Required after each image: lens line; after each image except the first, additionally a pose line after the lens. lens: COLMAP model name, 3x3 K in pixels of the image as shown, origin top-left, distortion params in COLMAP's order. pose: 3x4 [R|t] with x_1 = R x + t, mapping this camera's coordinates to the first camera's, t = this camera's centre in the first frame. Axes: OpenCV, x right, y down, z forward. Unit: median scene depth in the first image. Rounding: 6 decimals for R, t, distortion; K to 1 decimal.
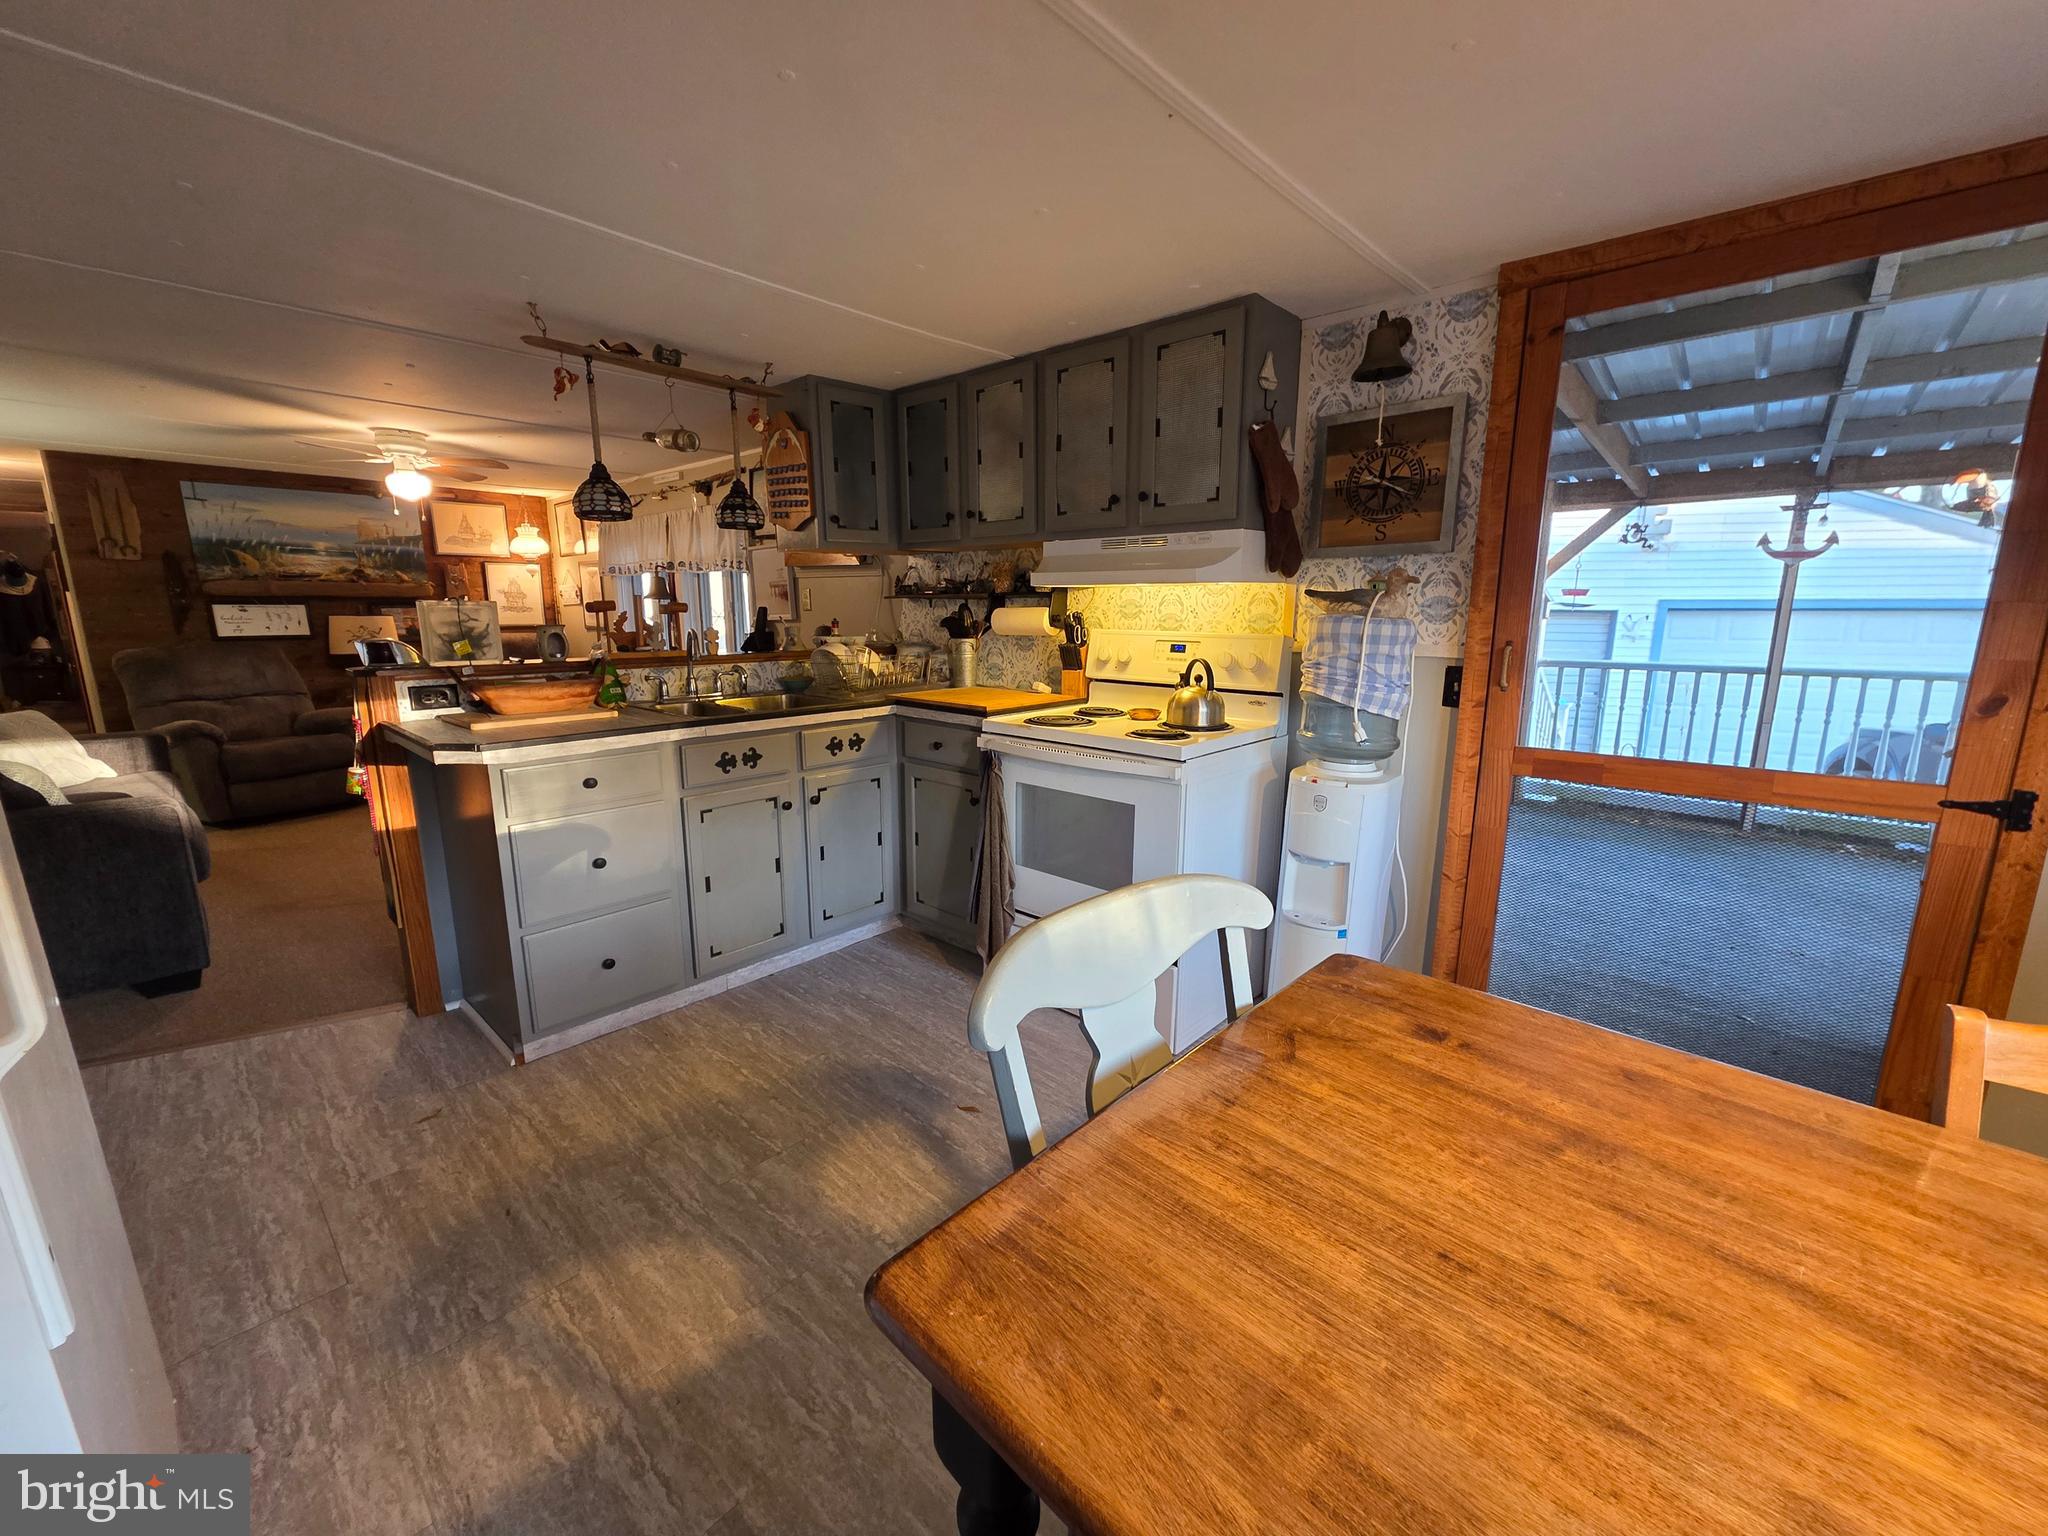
lens RADIAL K [[822.5, 0, 1029.7], [0, 822.5, 765.9], [0, 0, 1]] dist [0.004296, -0.000136]
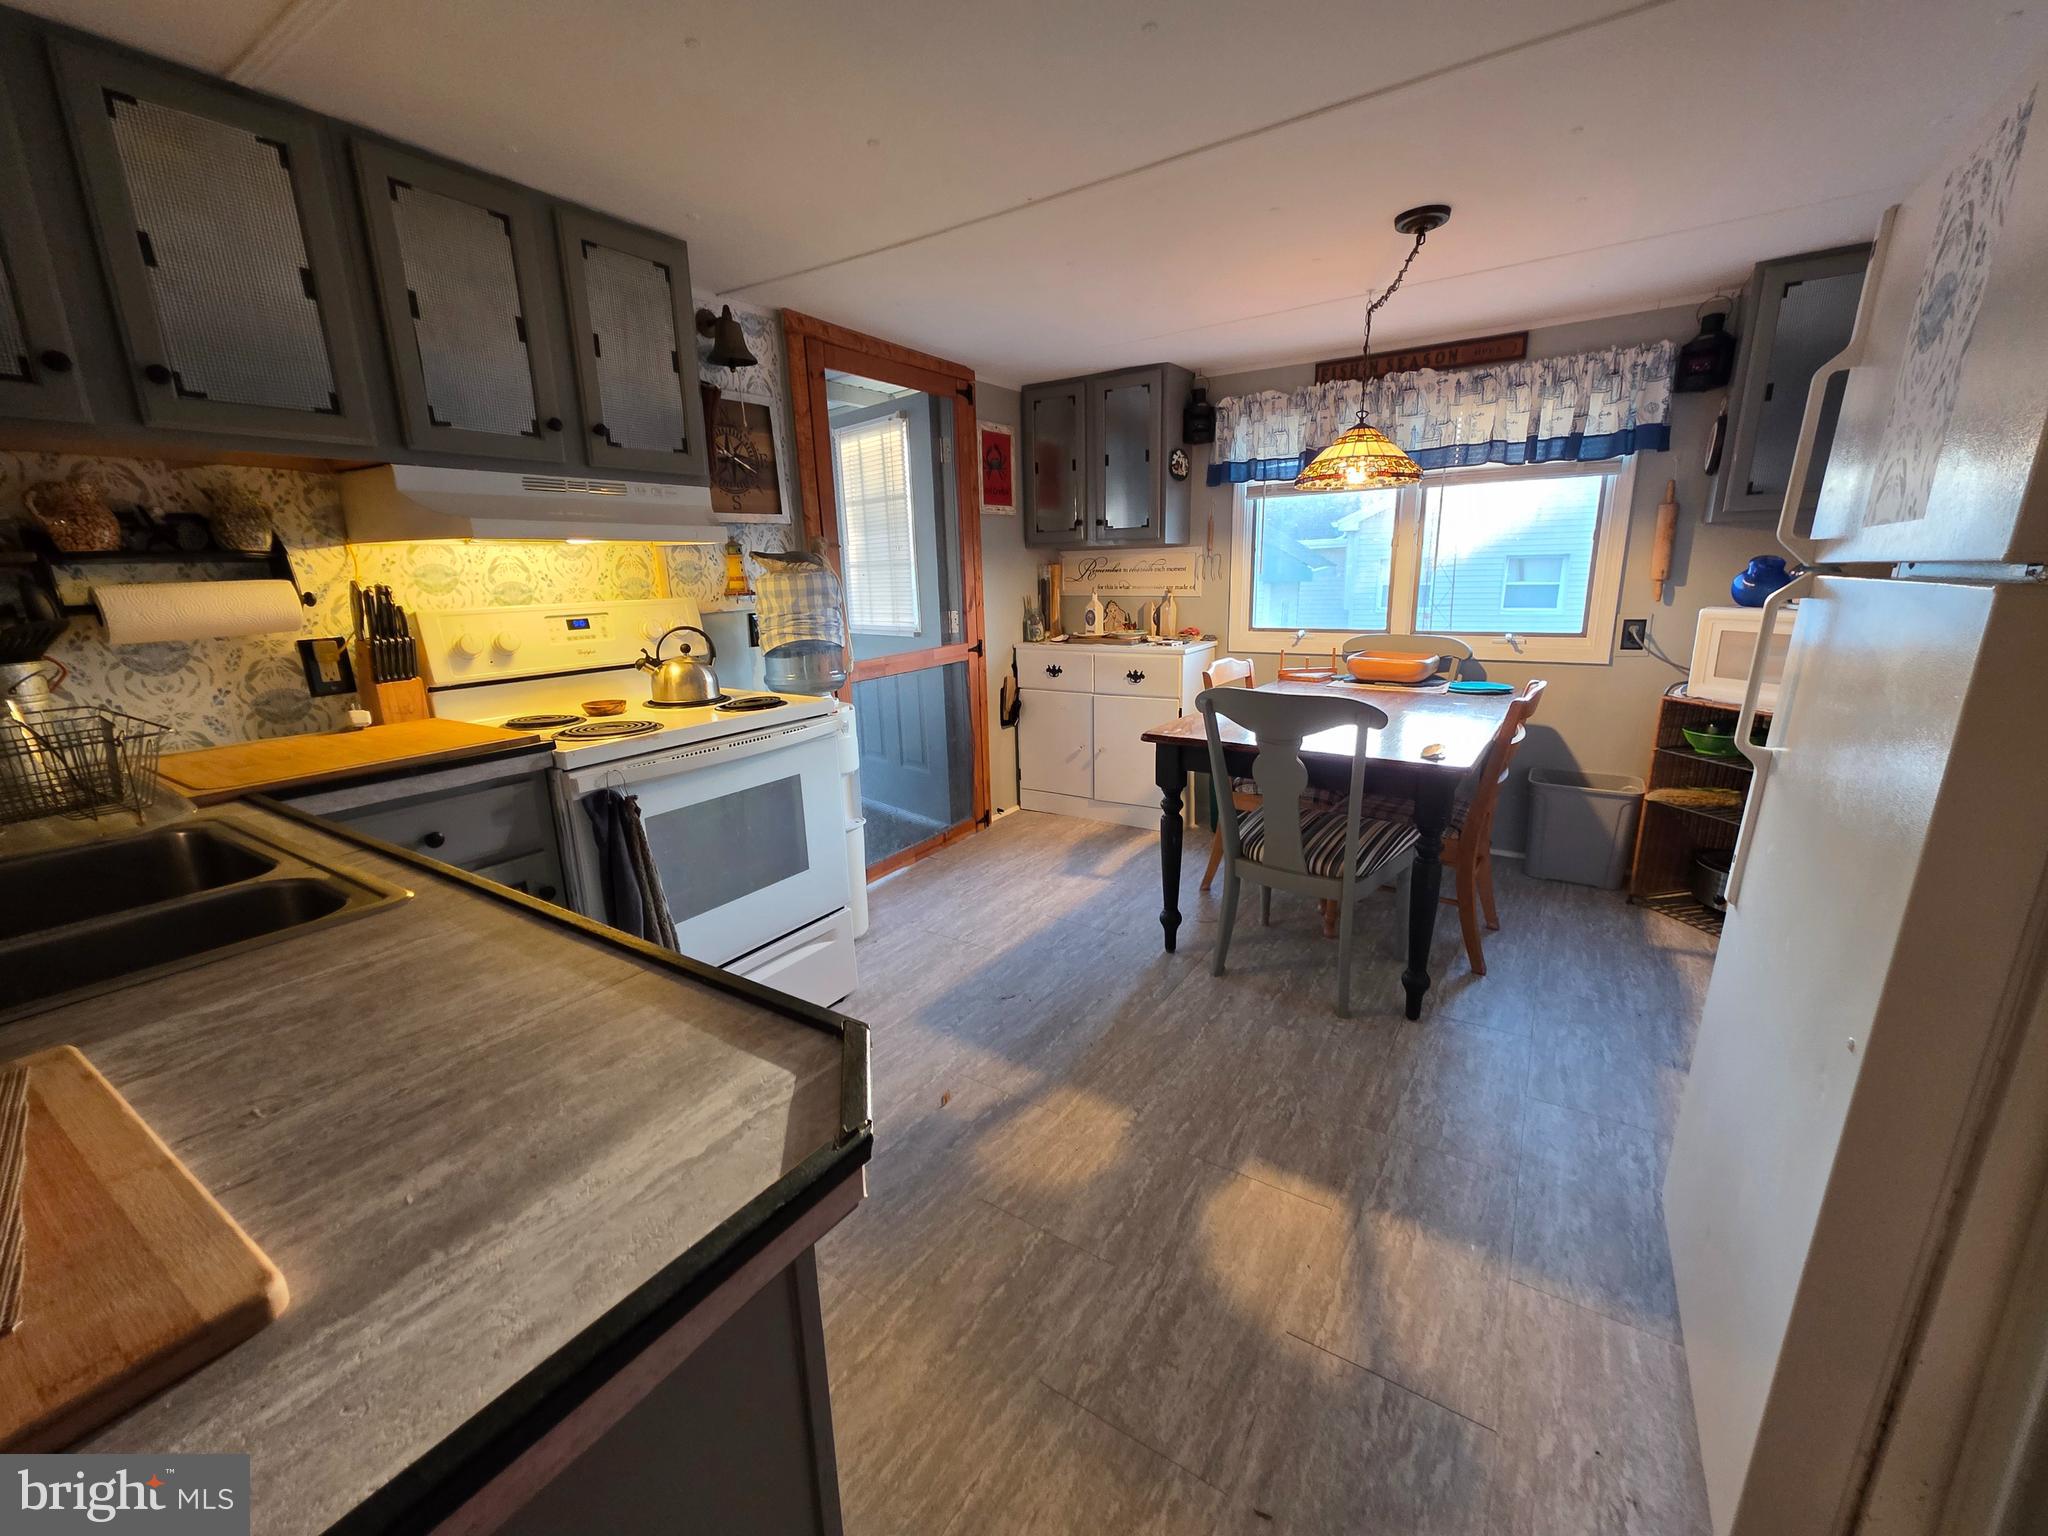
lens RADIAL K [[812.8, 0, 1021.9], [0, 812.8, 759.9], [0, 0, 1]] dist [0.003314, 0.000023]
pose [[-0.154291, -0.229118, 0.961093, -0.637266], [0.214402, 0.941798, 0.258937, -0.122354], [-0.964482, 0.246012, -0.096187, 0.646386]]
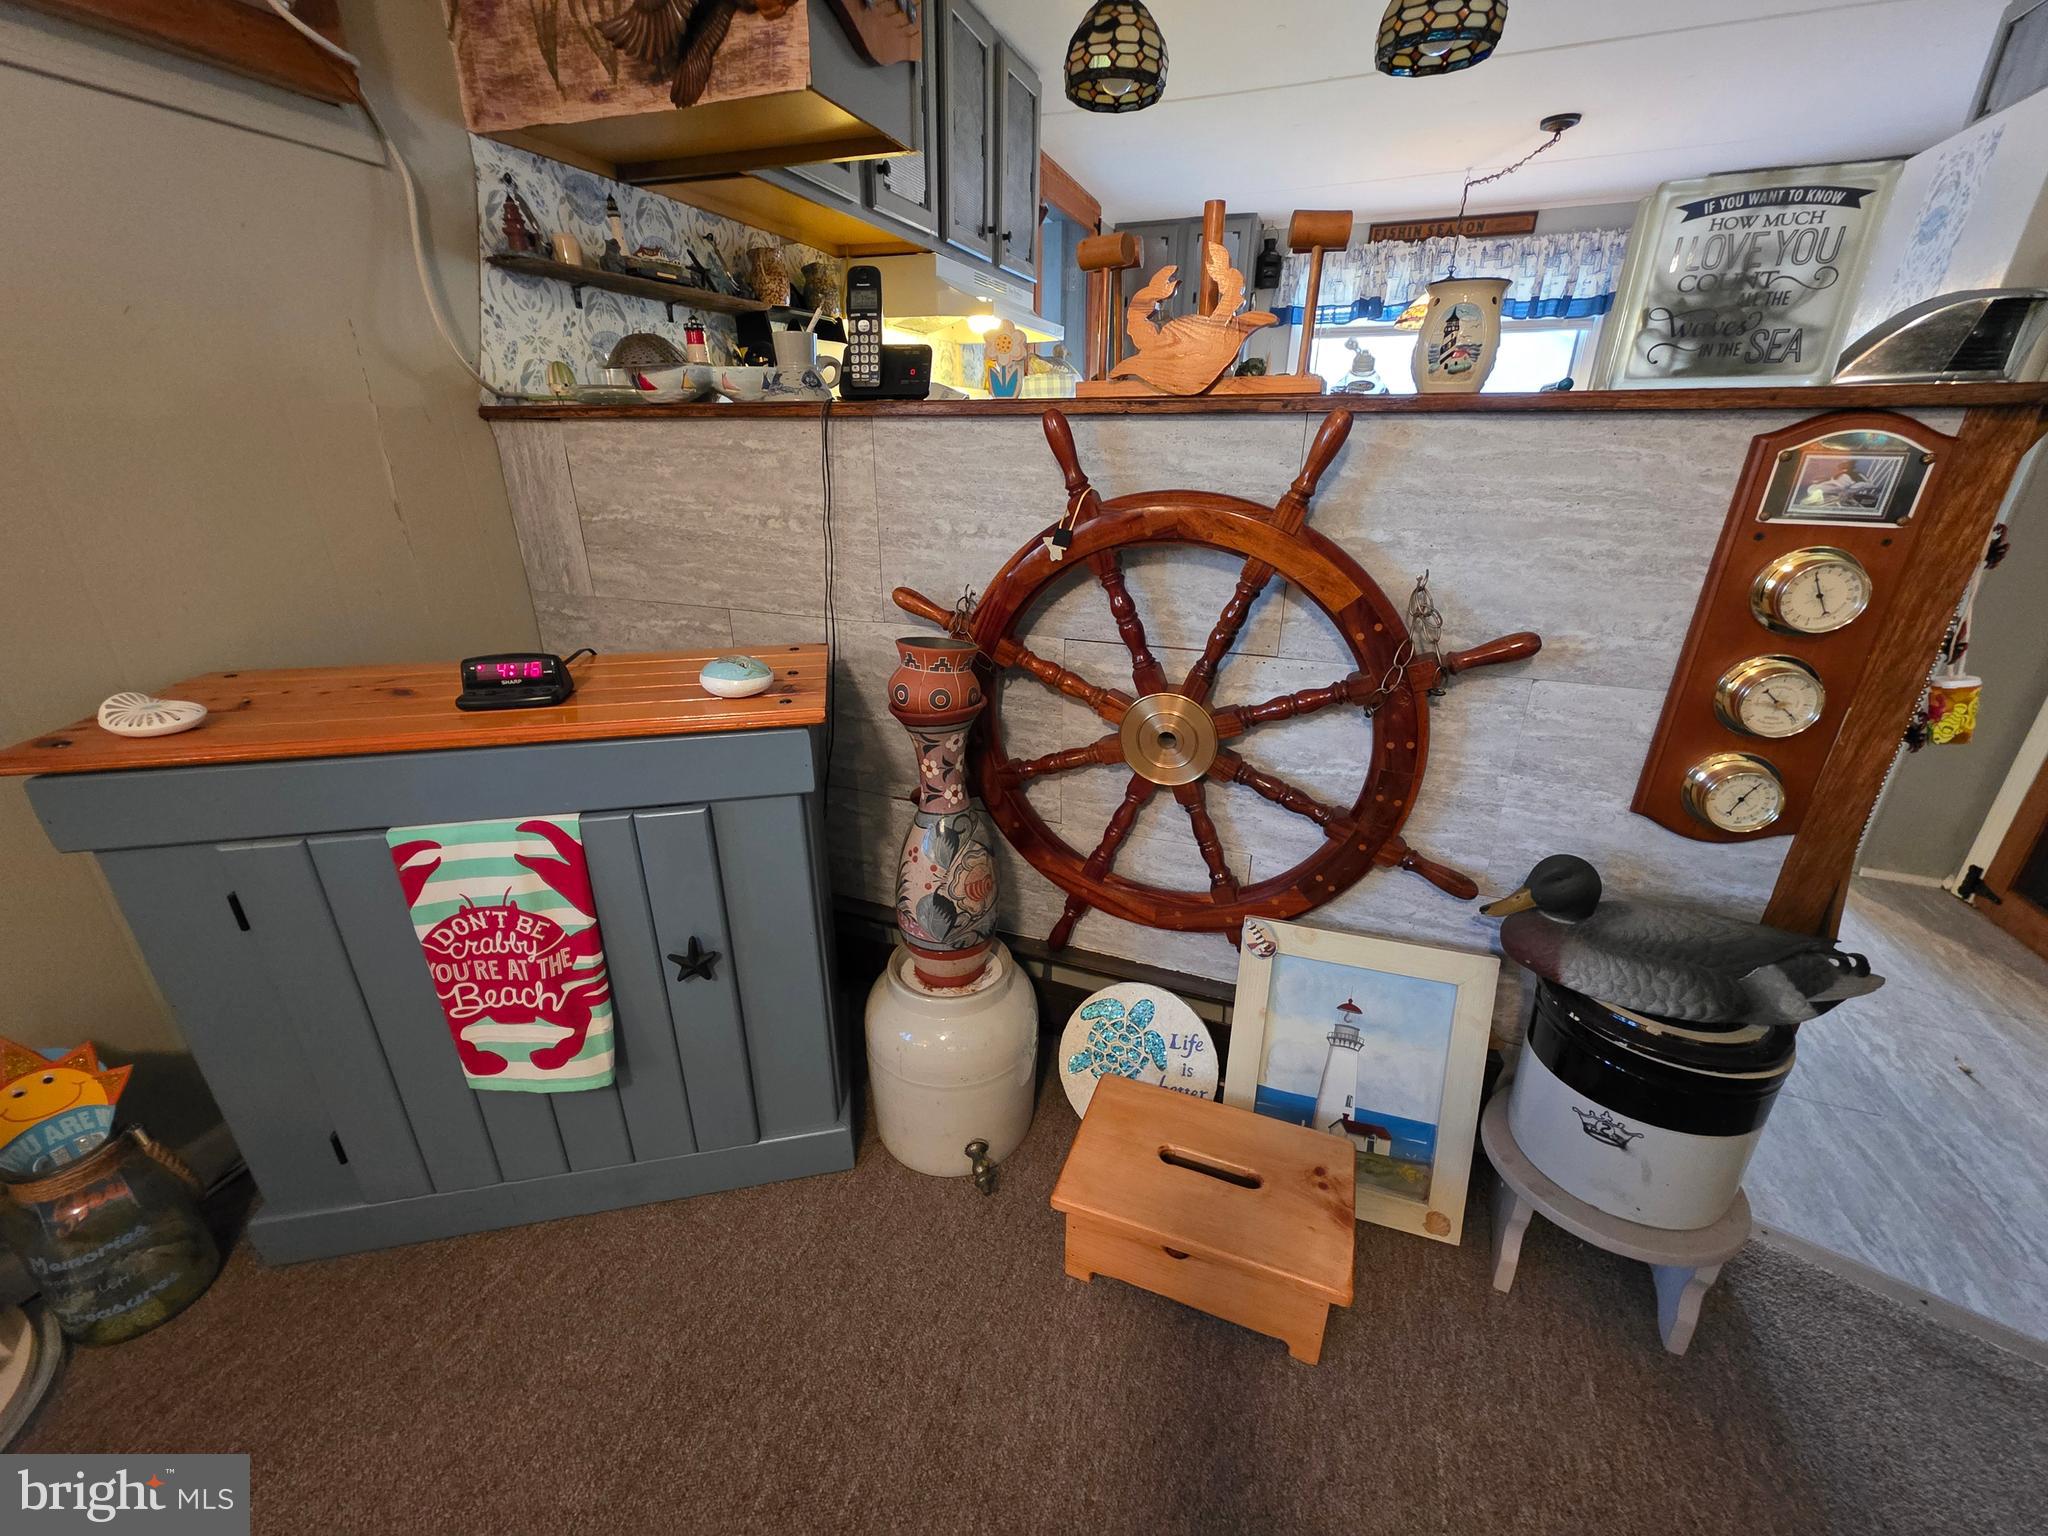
lens RADIAL K [[812.8, 0, 1021.9], [0, 812.8, 759.9], [0, 0, 1]] dist [0.003314, 0.000023]
pose [[-0.355633, -0.353688, 0.865118, -0.816301], [0.177135, 0.883348, 0.433958, -0.162560], [-0.917686, 0.307573, -0.251497, 1.212815]]
